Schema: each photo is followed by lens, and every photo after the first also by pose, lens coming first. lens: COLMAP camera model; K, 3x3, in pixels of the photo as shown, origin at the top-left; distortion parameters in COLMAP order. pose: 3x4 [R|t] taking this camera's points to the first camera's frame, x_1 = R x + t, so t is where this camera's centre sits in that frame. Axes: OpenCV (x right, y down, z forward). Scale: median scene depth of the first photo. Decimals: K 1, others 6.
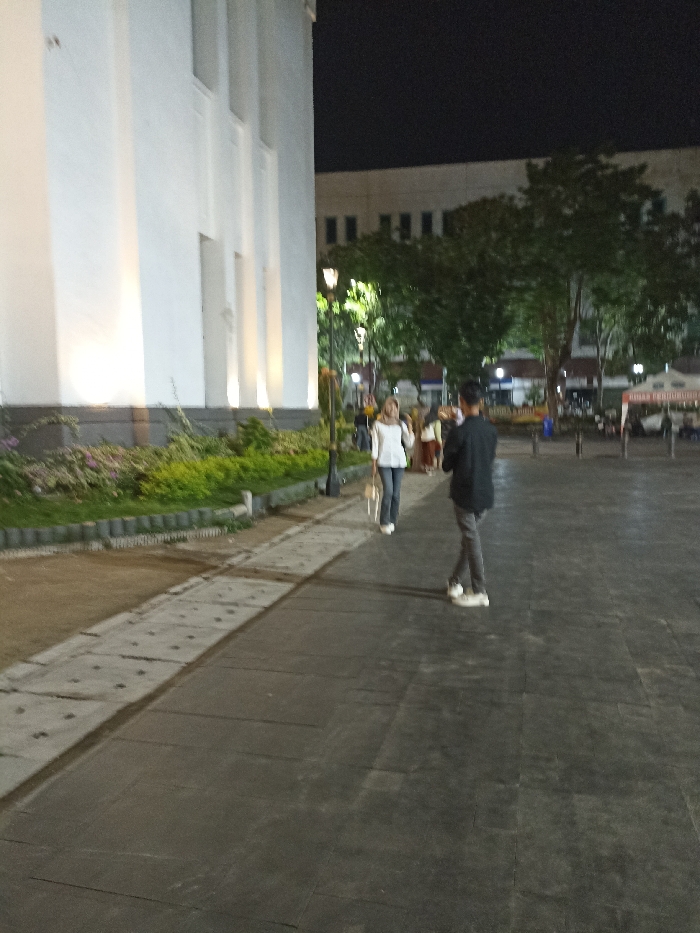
lens RADIAL K [[669.8, 0, 350.0], [0, 669.8, 466.5], [0, 0, 1]] dist [0.009793, 0.003210]
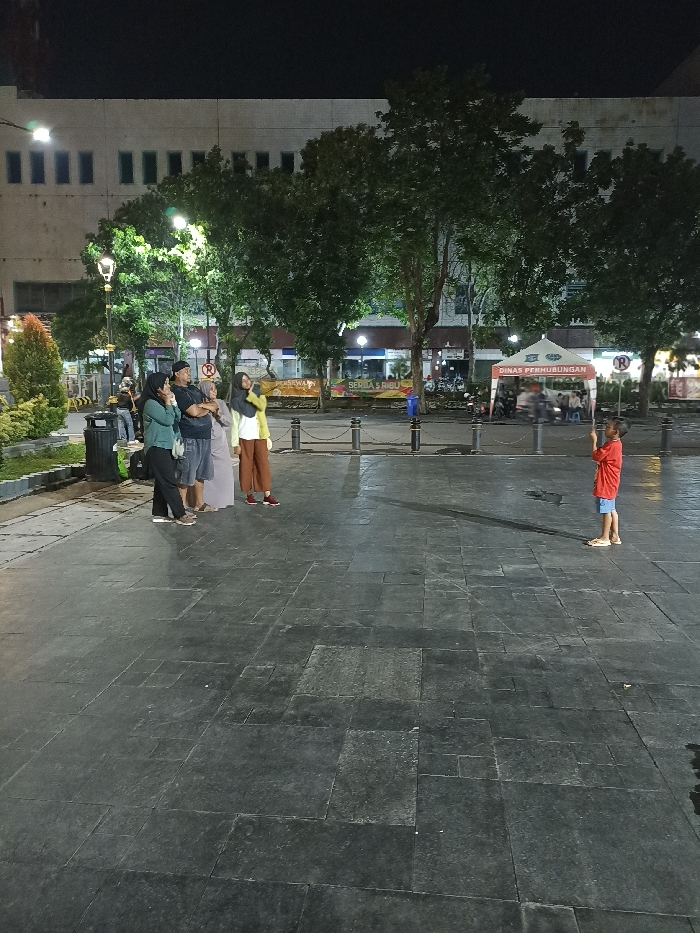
lens RADIAL K [[688.1, 0, 350.0], [0, 688.1, 466.5], [0, 0, 1]] dist [0.085021, -0.085927]
pose [[0.987232, -0.006845, 0.159141, 0.074672], [0.001218, 0.999371, 0.035428, -0.011079], [-0.159284, -0.034782, 0.986620, 0.135180]]
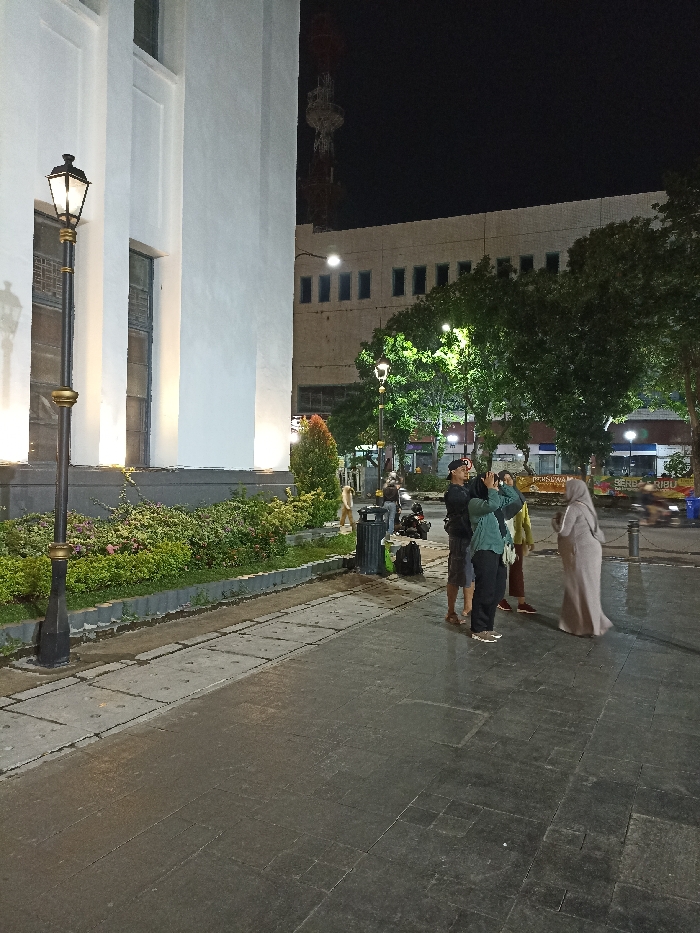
lens RADIAL K [[688.1, 0, 350.0], [0, 688.1, 466.5], [0, 0, 1]] dist [0.085021, -0.085927]
pose [[0.979756, 0.031095, -0.197764, 0.068305], [-0.049811, 0.994661, -0.090378, -0.013041], [0.193898, 0.098399, 0.976074, 0.142219]]
